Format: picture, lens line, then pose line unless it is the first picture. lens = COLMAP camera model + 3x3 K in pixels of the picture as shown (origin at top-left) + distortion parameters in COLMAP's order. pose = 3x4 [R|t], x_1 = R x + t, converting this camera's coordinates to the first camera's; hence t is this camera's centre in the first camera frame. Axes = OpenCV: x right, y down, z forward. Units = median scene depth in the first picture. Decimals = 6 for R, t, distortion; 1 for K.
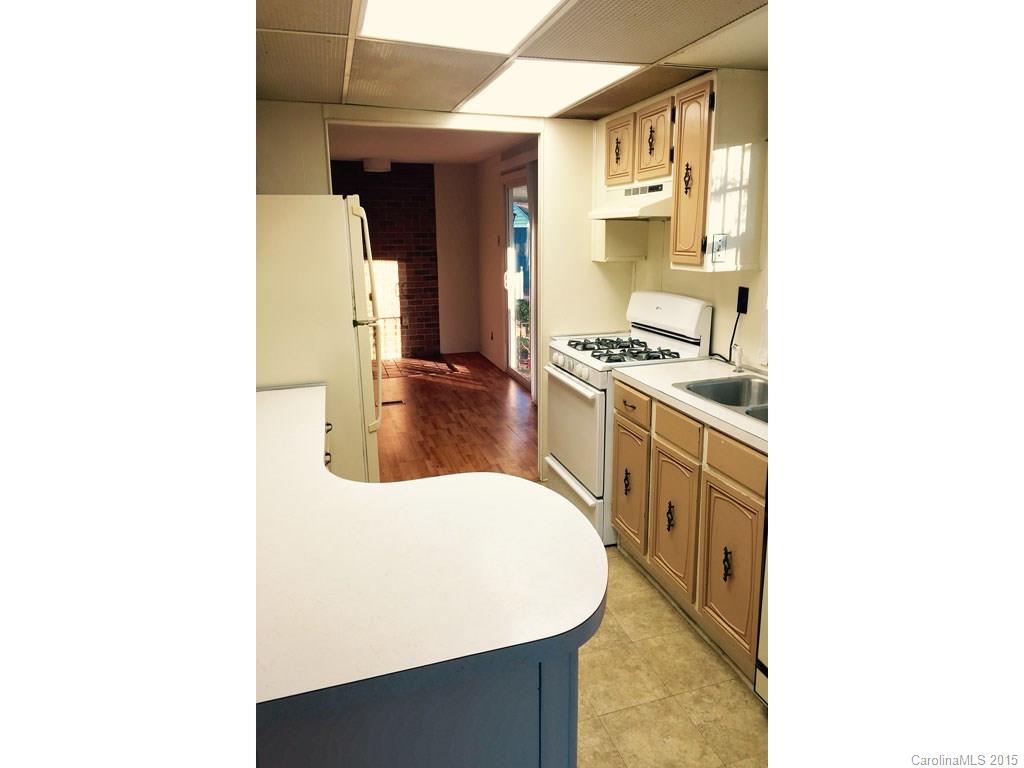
lens RADIAL K [[587.0, 0, 512.0], [0, 587.0, 384.0], [0, 0, 1]] dist [0.049380, -0.051068]
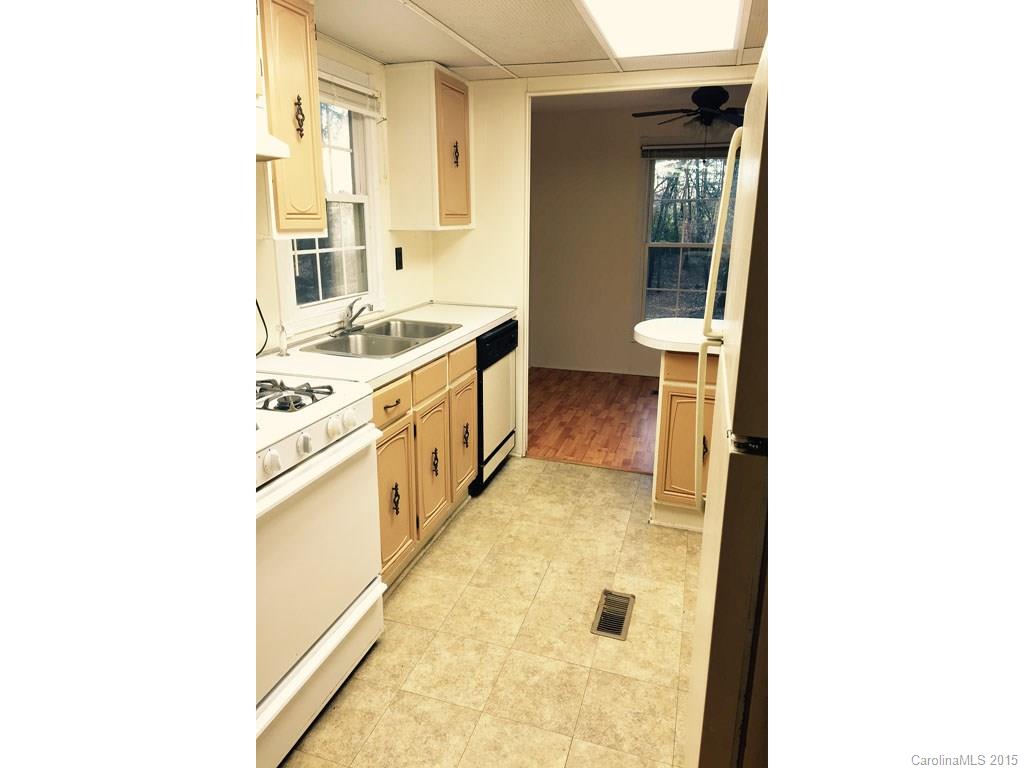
lens RADIAL K [[587.0, 0, 512.0], [0, 587.0, 384.0], [0, 0, 1]] dist [0.049380, -0.051068]
pose [[-0.819315, -0.151781, 0.552889, -0.413170], [0.147144, 0.876360, 0.458631, -0.367541], [-0.554141, 0.457118, -0.695681, 1.597898]]
